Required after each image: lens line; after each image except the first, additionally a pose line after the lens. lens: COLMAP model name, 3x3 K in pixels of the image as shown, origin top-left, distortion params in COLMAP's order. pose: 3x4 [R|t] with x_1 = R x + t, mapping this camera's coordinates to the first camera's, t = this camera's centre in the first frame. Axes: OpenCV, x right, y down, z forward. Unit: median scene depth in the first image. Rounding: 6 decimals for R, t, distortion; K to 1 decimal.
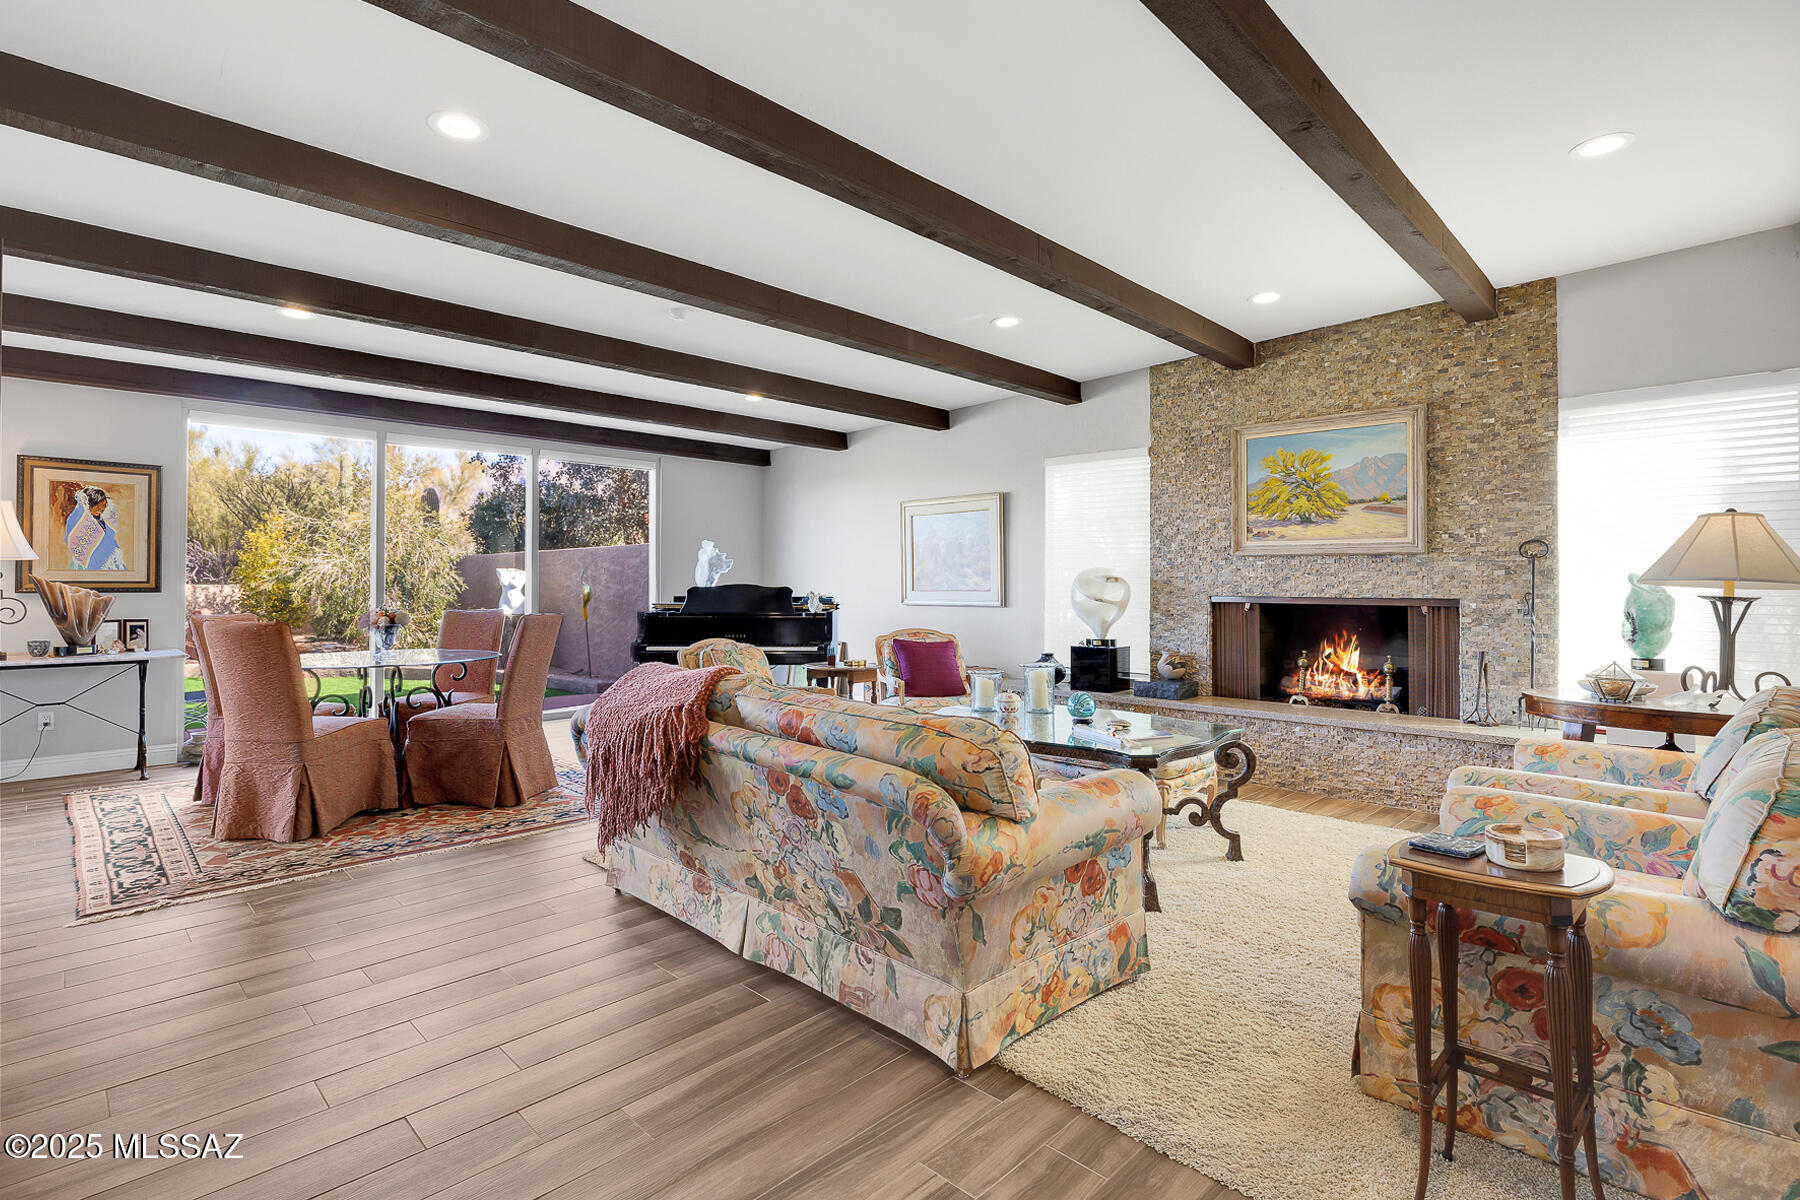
lens RADIAL K [[844.2, 0, 897.5], [0, 844.2, 595.3], [0, 0, 1]] dist [-0.003023, -0.000104]
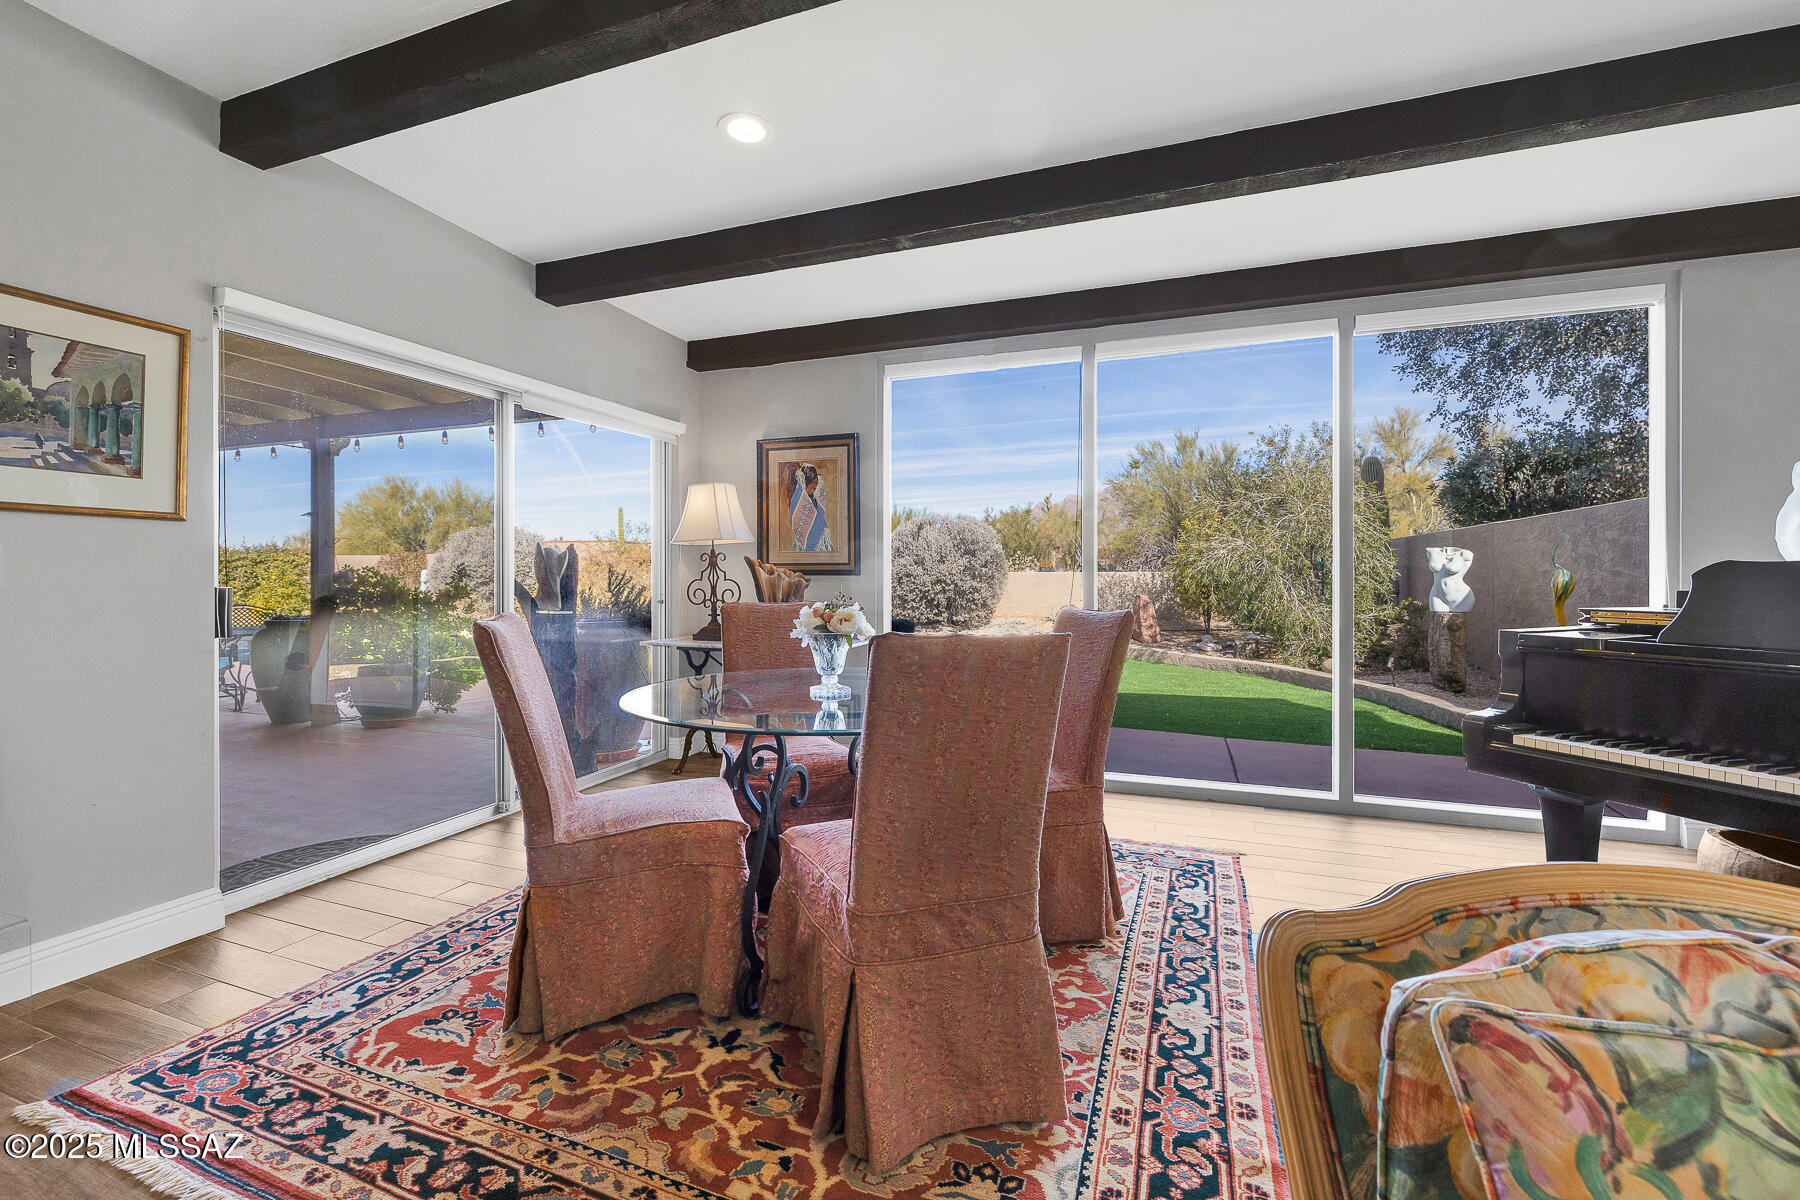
lens RADIAL K [[753.6, 0, 897.9], [0, 753.6, 581.1], [0, 0, 1]] dist [0.001150, 0.000049]
pose [[0.395494, 0.009436, -0.918420, -0.126093], [-0.011780, 0.999917, 0.005200, -0.001883], [0.918393, 0.008763, 0.395572, 0.749395]]
